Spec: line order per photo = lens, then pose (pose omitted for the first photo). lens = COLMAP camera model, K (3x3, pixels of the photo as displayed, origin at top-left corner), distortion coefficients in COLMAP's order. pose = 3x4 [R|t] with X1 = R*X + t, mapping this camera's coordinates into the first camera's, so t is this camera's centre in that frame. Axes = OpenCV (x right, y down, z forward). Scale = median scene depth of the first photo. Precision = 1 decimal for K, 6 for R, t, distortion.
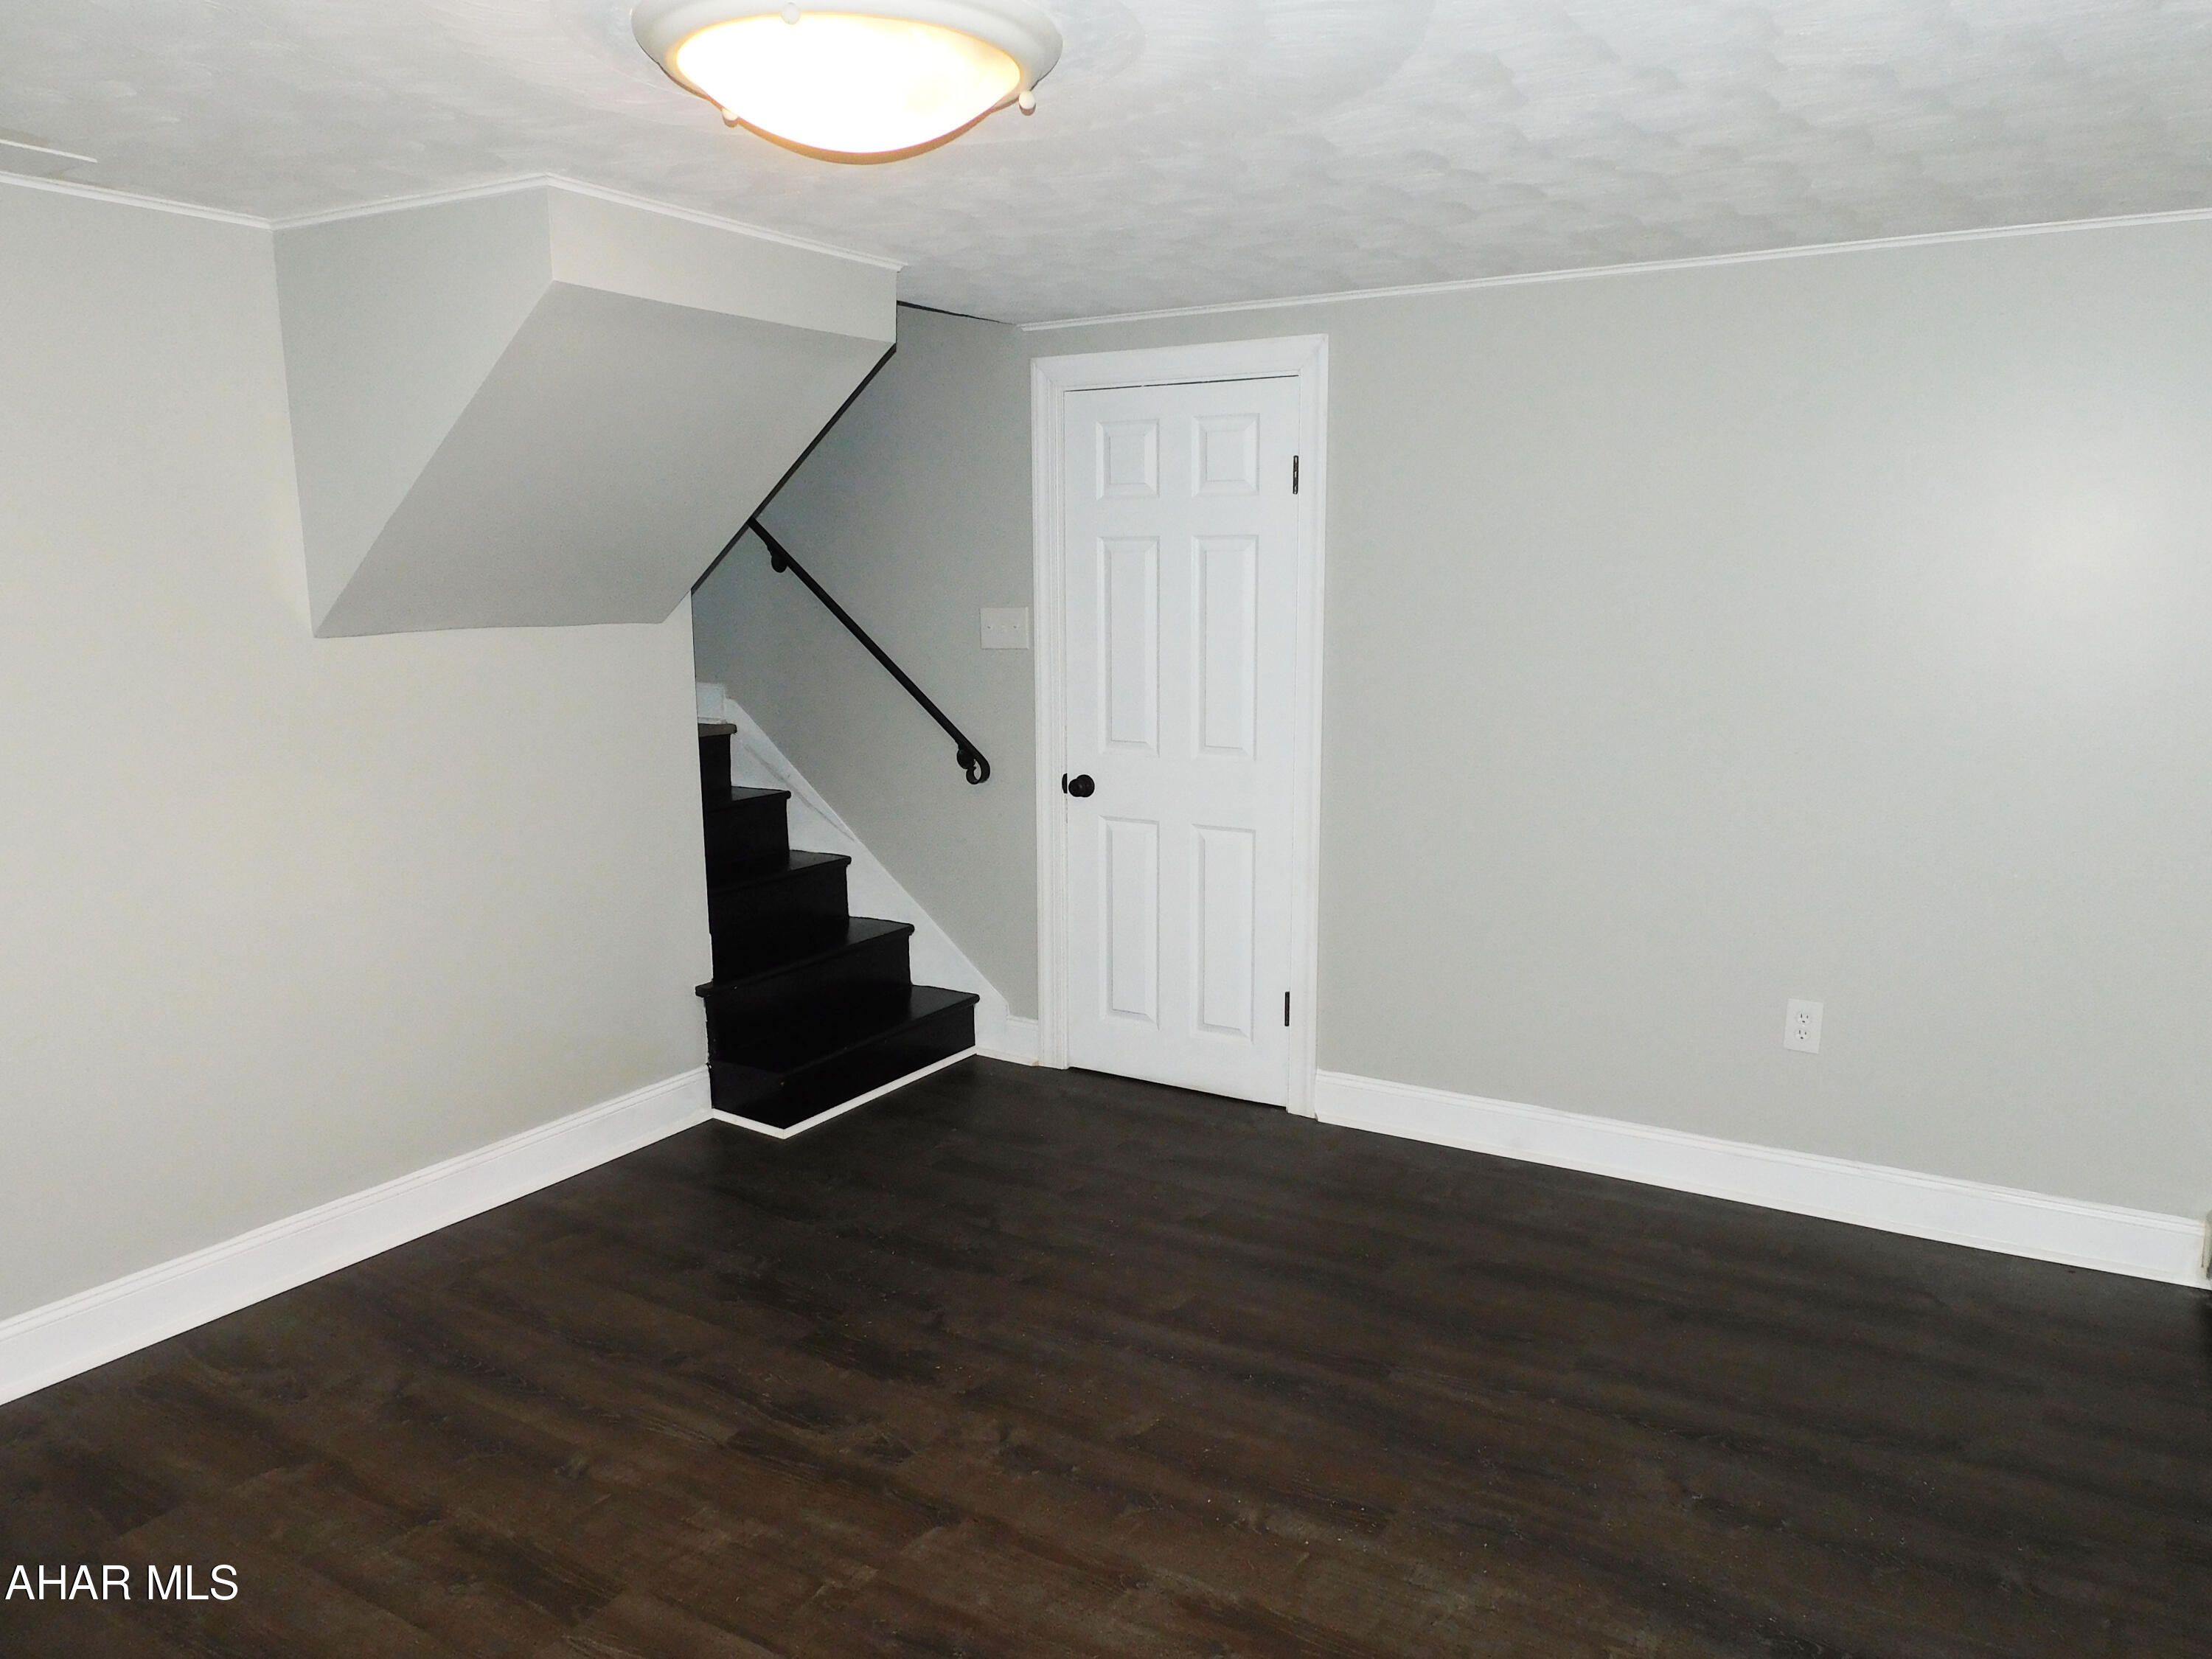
lens RADIAL K [[1568.2, 0, 1108.9], [0, 1568.2, 871.8], [0, 0, 1]] dist [-0.000173, -0.001441]
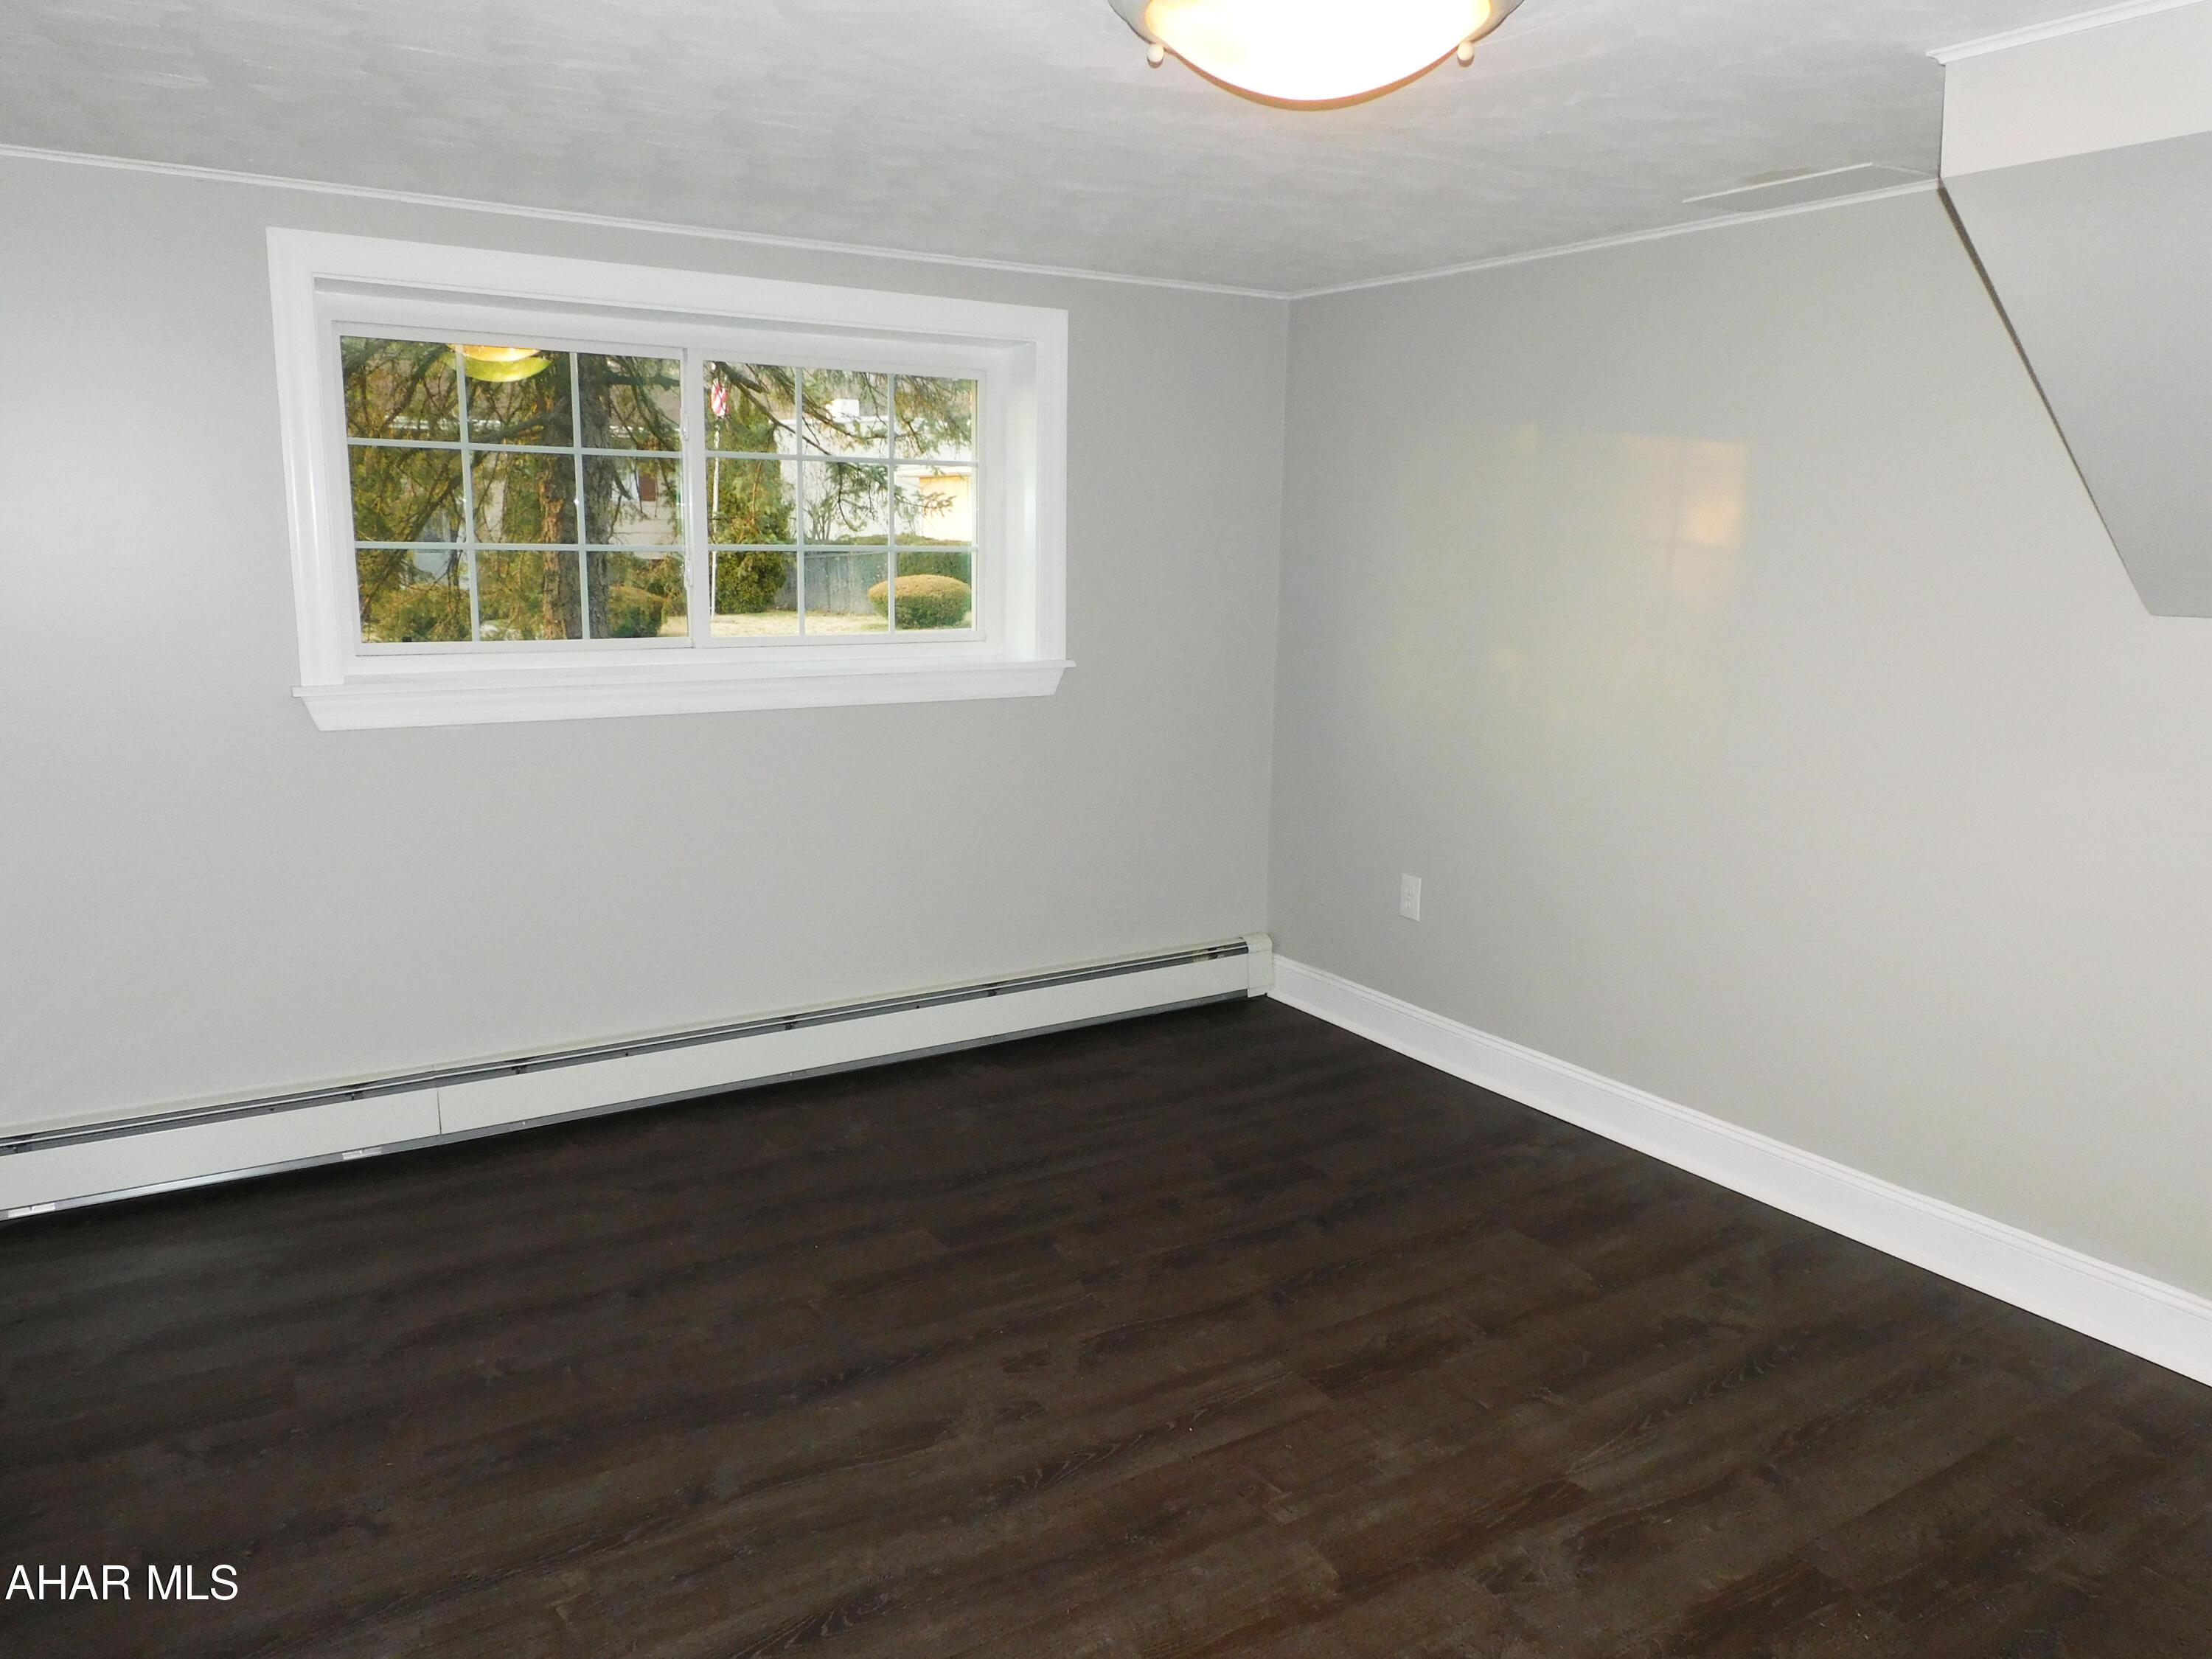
lens RADIAL K [[1576.5, 0, 1107.7], [0, 1576.5, 822.4], [0, 0, 1]] dist [-0.002837, -0.004024]
pose [[-0.447637, 0.156629, -0.880391, 0.619359], [-0.183063, 0.947637, 0.261672, -0.189811], [0.875277, 0.278301, -0.395524, 1.013761]]
